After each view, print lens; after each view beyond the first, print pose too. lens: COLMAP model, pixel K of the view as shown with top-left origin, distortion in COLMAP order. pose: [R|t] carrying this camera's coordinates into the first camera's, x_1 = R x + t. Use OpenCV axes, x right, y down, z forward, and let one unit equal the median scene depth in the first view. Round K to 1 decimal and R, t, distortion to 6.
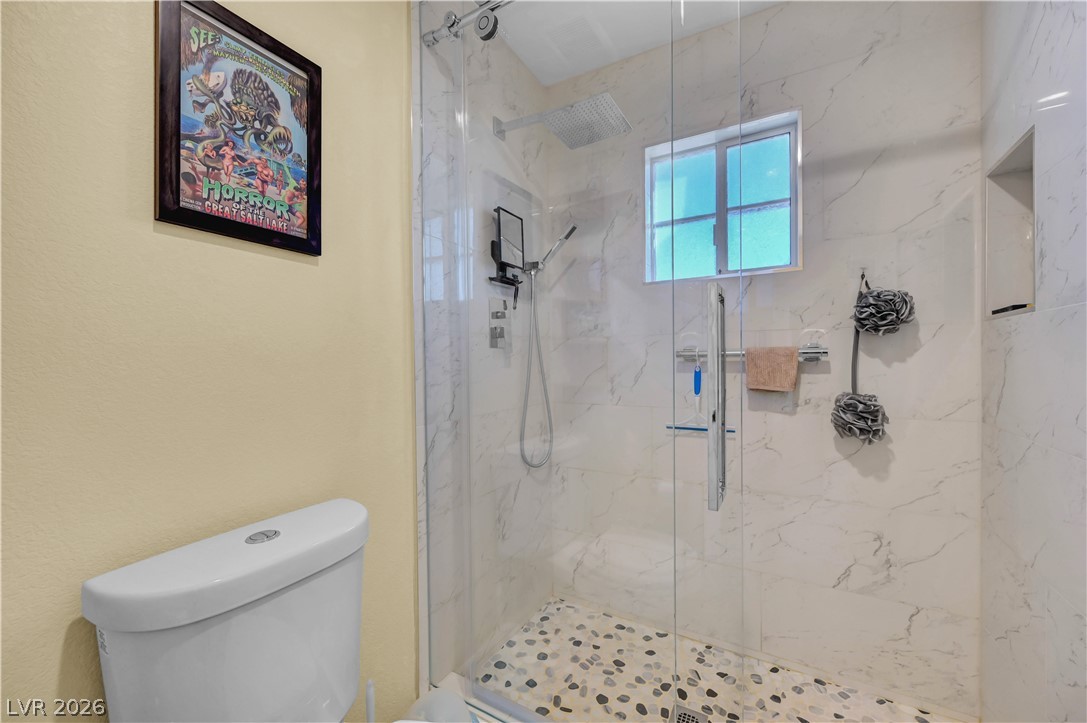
lens RADIAL K [[425.2, 0, 543.5], [0, 425.2, 363.9], [0, 0, 1]] dist [-0.001394, -0.000435]
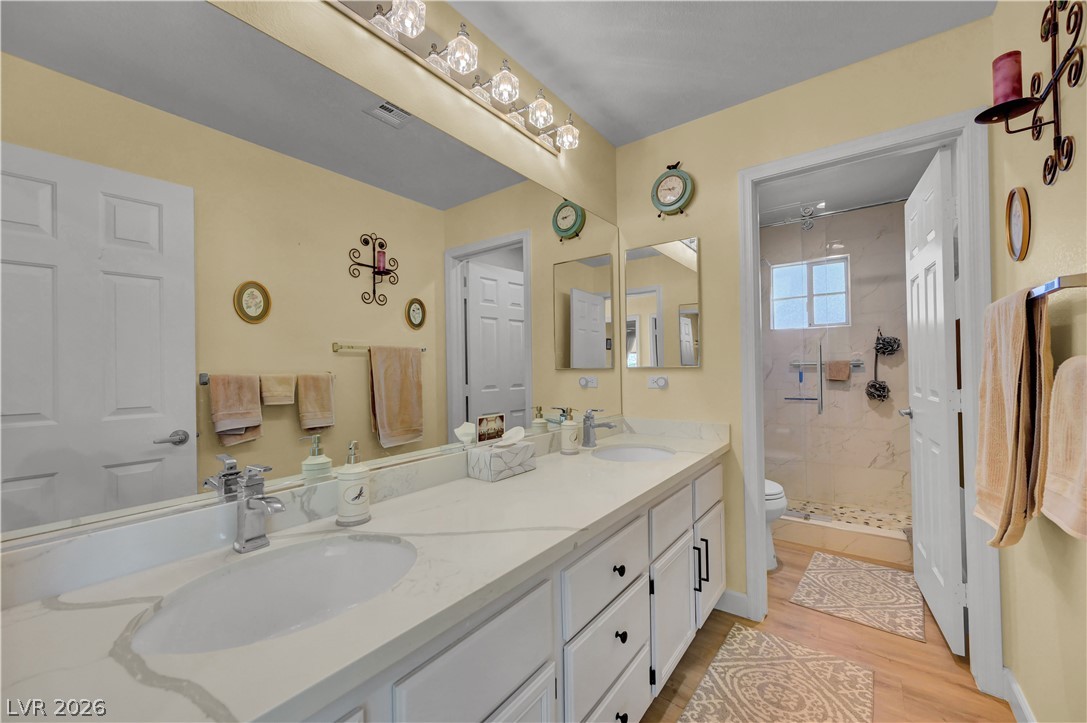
lens RADIAL K [[425.2, 0, 543.9], [0, 425.2, 368.1], [0, 0, 1]] dist [-0.001394, -0.000435]
pose [[0.994878, -0.001148, -0.101076, -0.837151], [-0.001627, 0.999624, -0.027369, 0.067039], [0.101070, 0.027393, 0.994502, -1.491133]]
